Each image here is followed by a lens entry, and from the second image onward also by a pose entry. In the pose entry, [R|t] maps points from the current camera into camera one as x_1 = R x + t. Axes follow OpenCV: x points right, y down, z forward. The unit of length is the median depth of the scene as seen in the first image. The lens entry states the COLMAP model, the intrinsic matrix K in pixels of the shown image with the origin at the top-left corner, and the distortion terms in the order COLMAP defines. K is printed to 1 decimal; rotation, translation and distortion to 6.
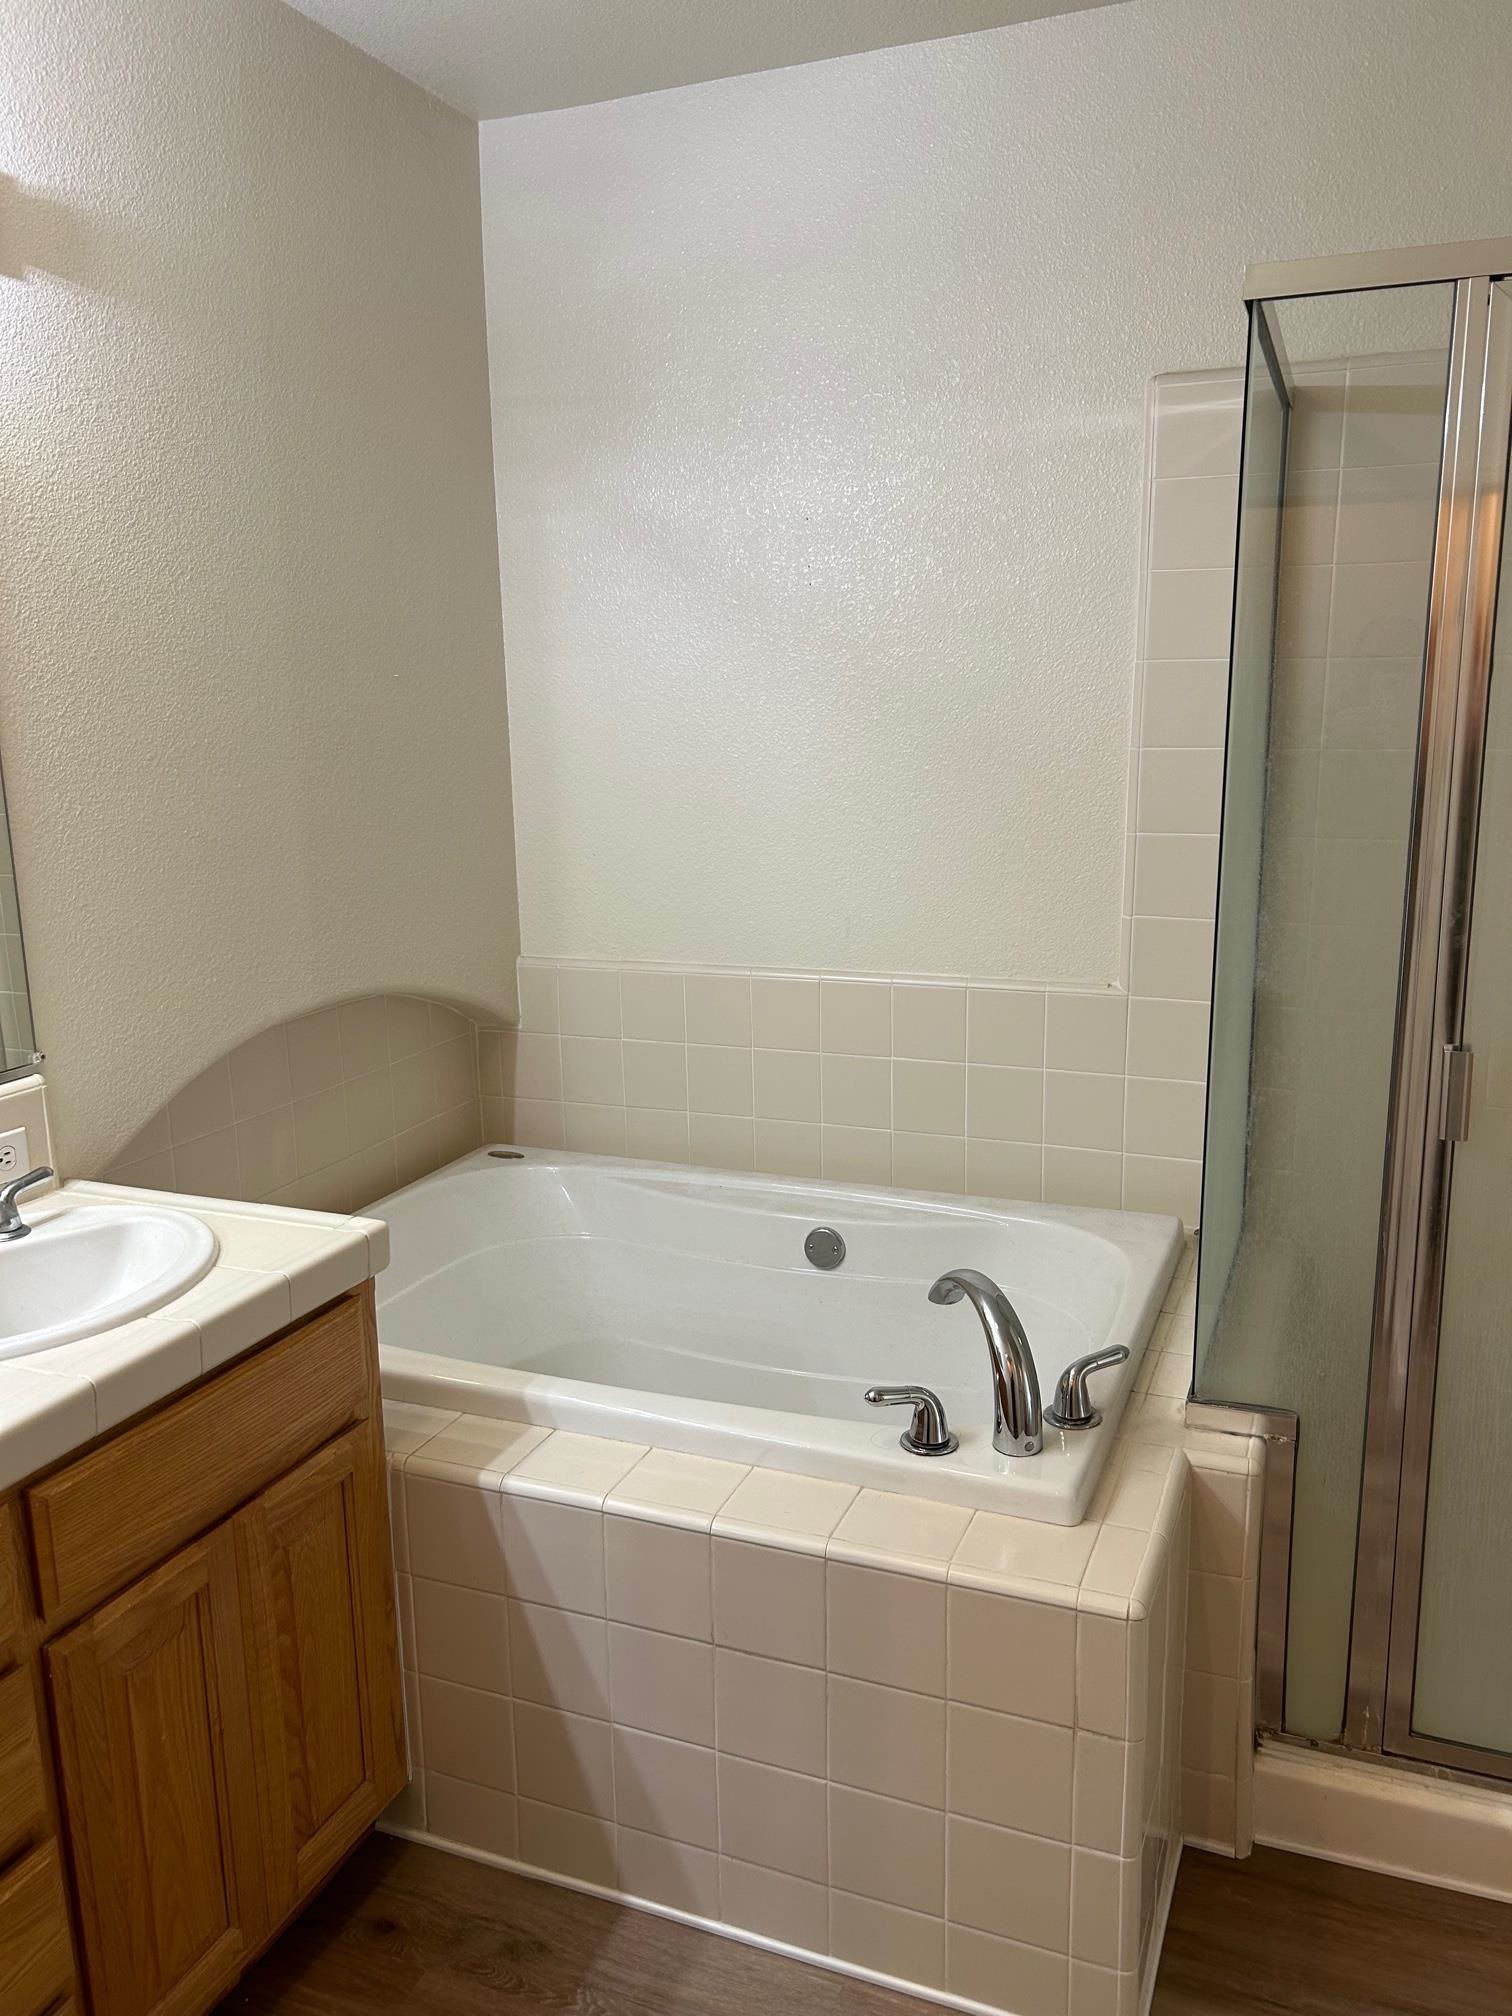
lens RADIAL K [[1523.1, 0, 758.5], [0, 1523.1, 1011.4], [0, 0, 1]] dist [0.032801, -0.036301]
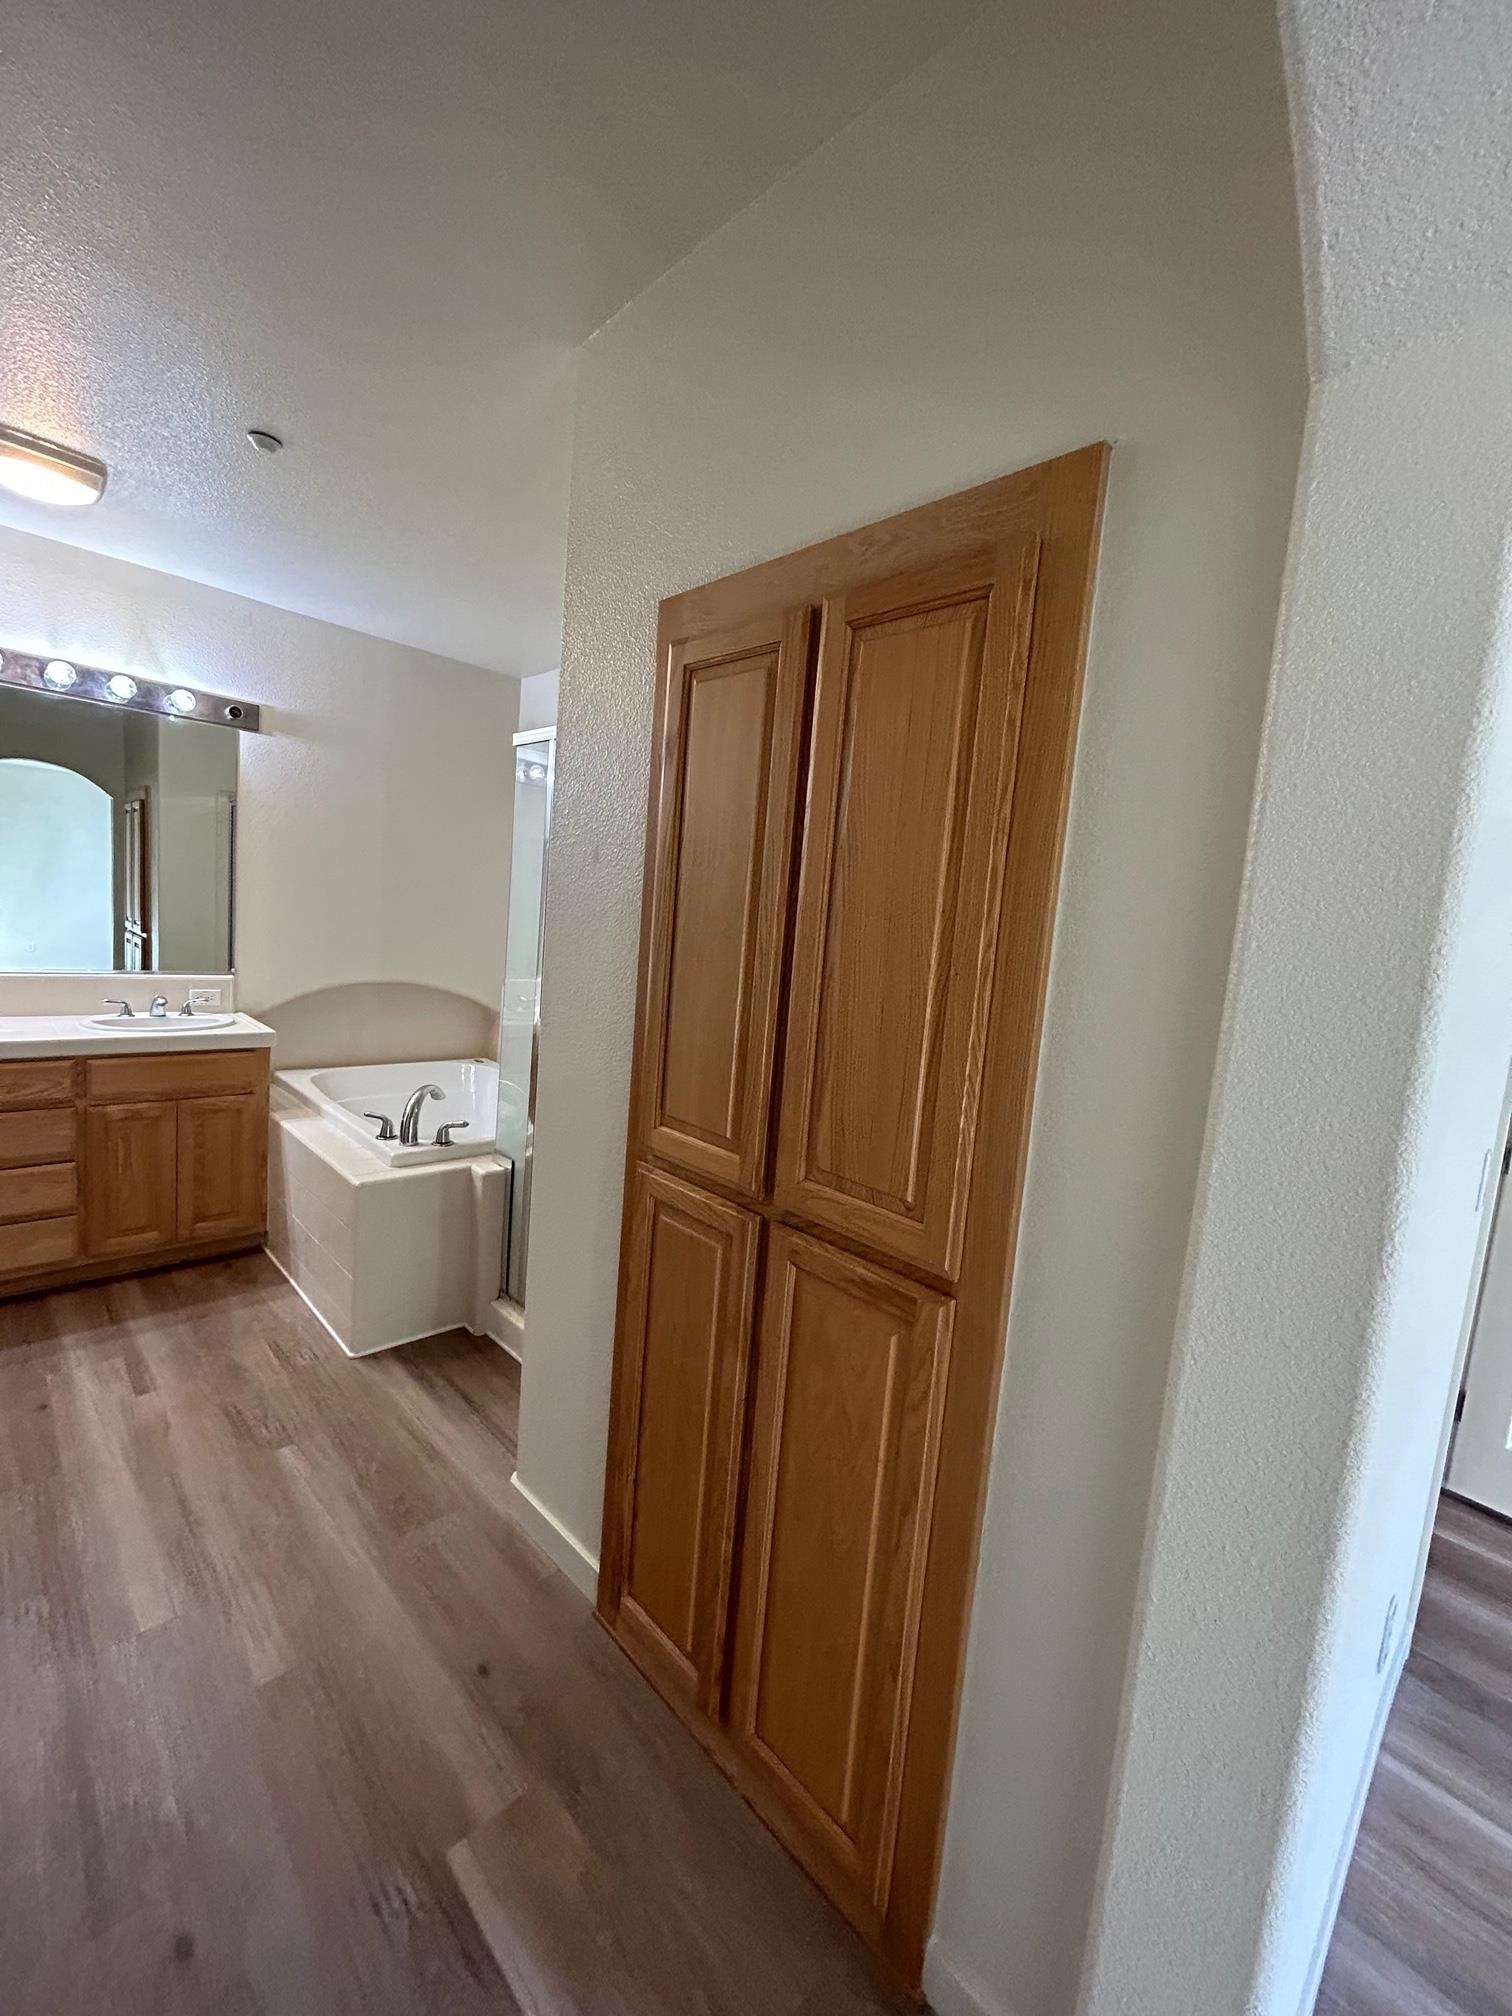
lens RADIAL K [[806.6, 0, 761.3], [0, 806.6, 1007.7], [0, 0, 1]] dist [0.001723, -0.000802]
pose [[0.911412, 0.131351, -0.389968, 1.284934], [-0.173556, 0.981974, -0.074872, 0.045562], [0.373104, 0.135921, 0.917779, -0.122675]]
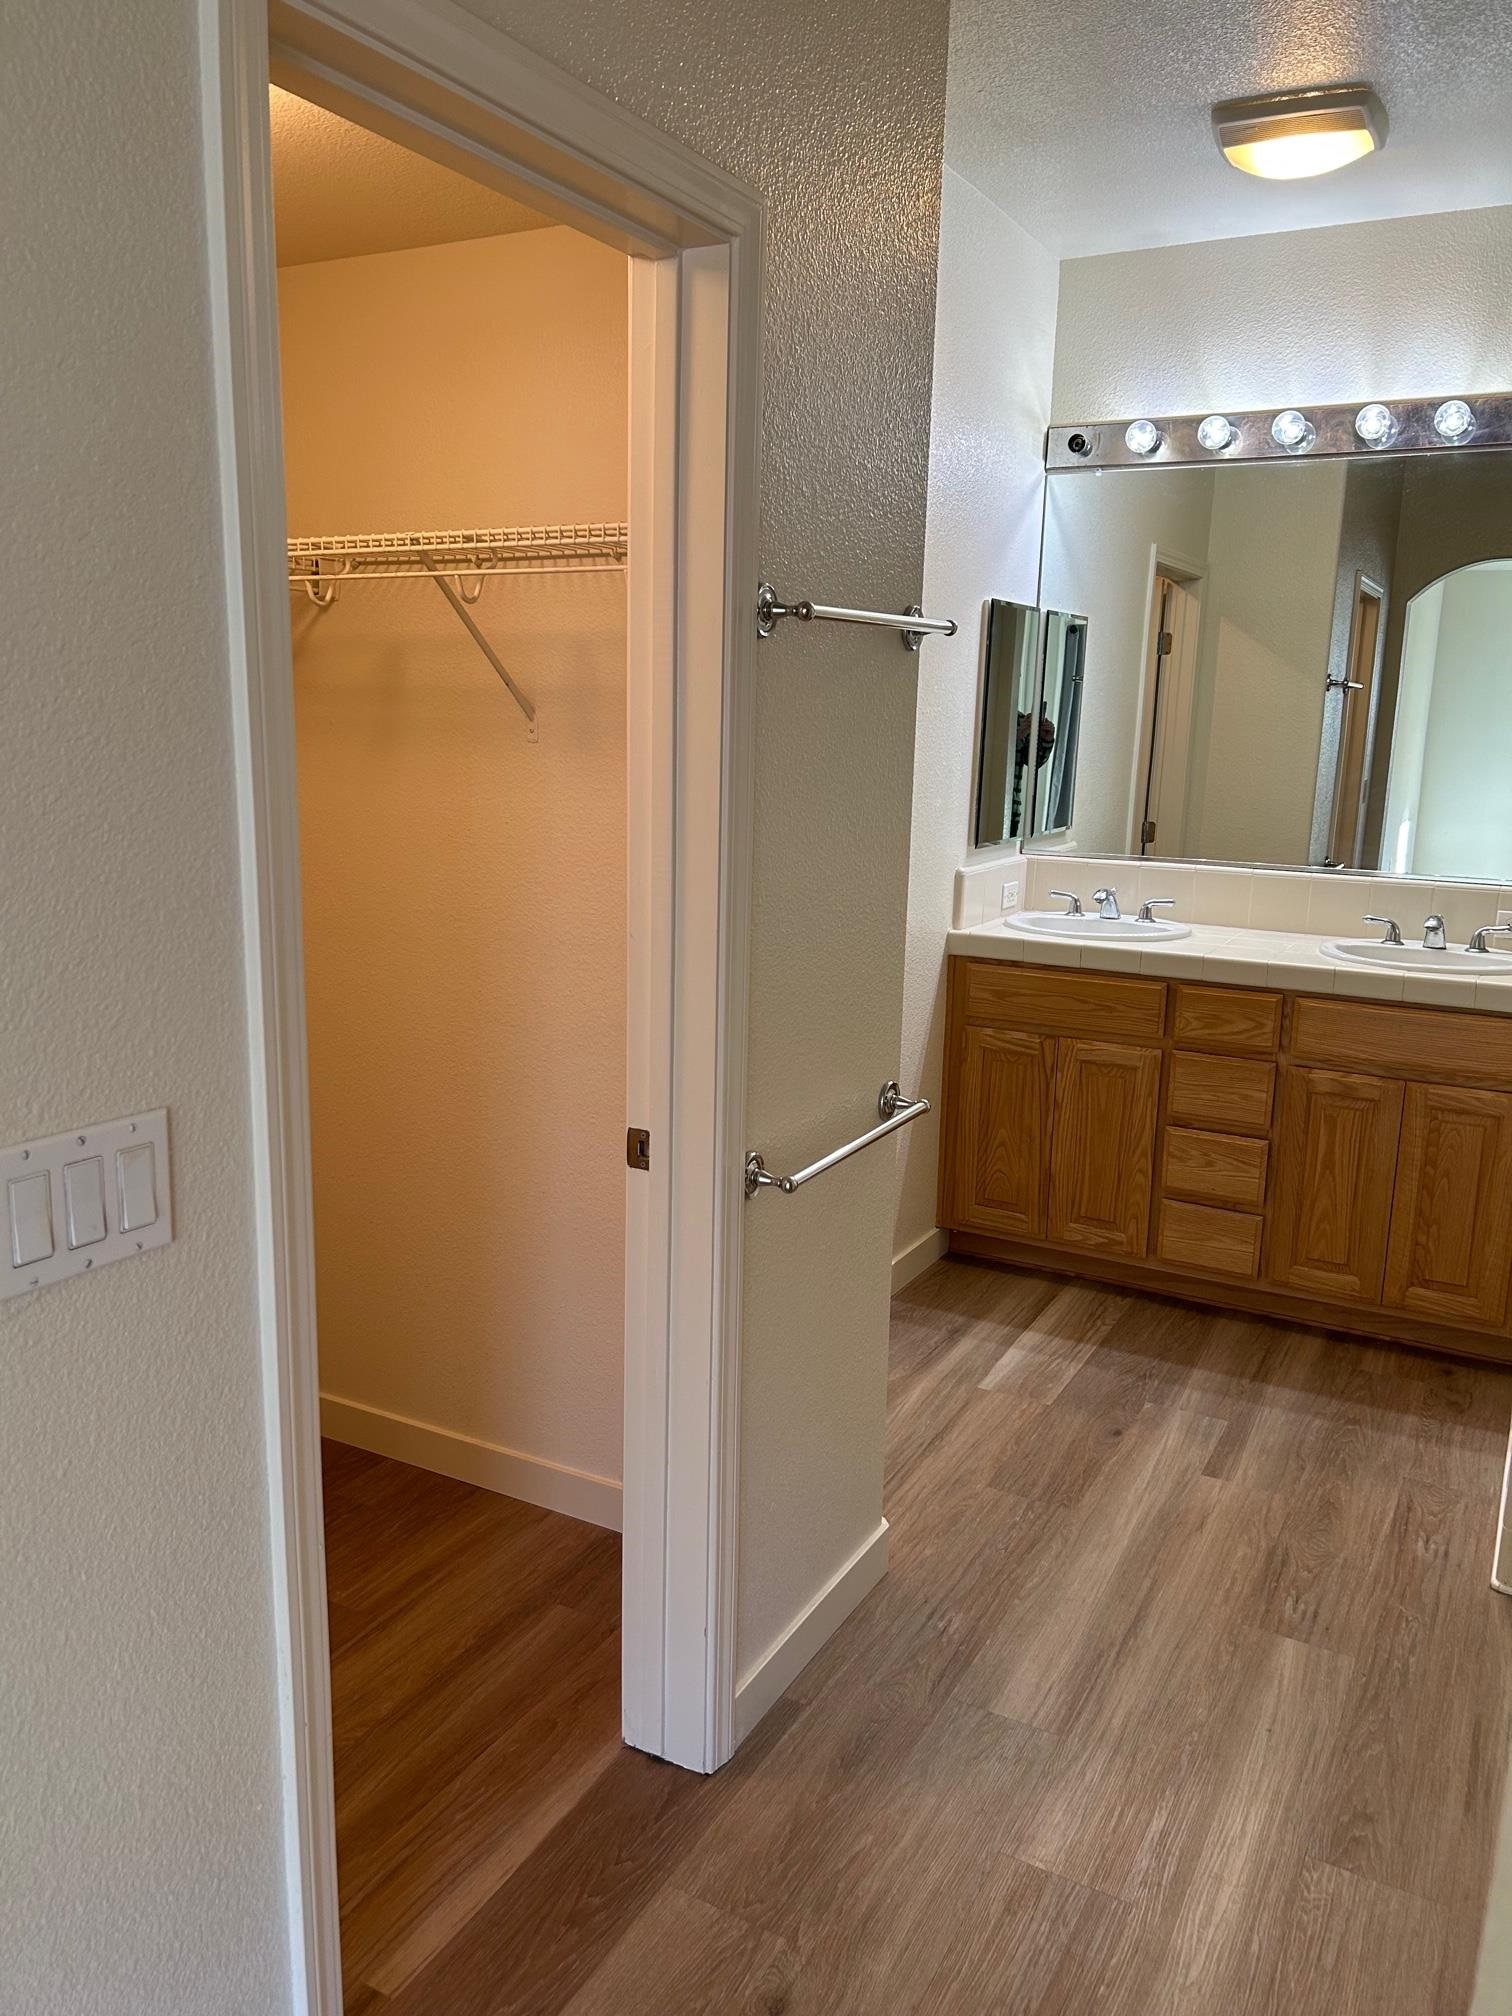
lens RADIAL K [[1523.1, 0, 755.6], [0, 1523.1, 1013.9], [0, 0, 1]] dist [0.032801, -0.036301]
pose [[-0.119009, 0.209281, -0.970587, 1.530086], [-0.221794, 0.947229, 0.231440, -0.027535], [0.967804, 0.242814, -0.066312, 0.252845]]
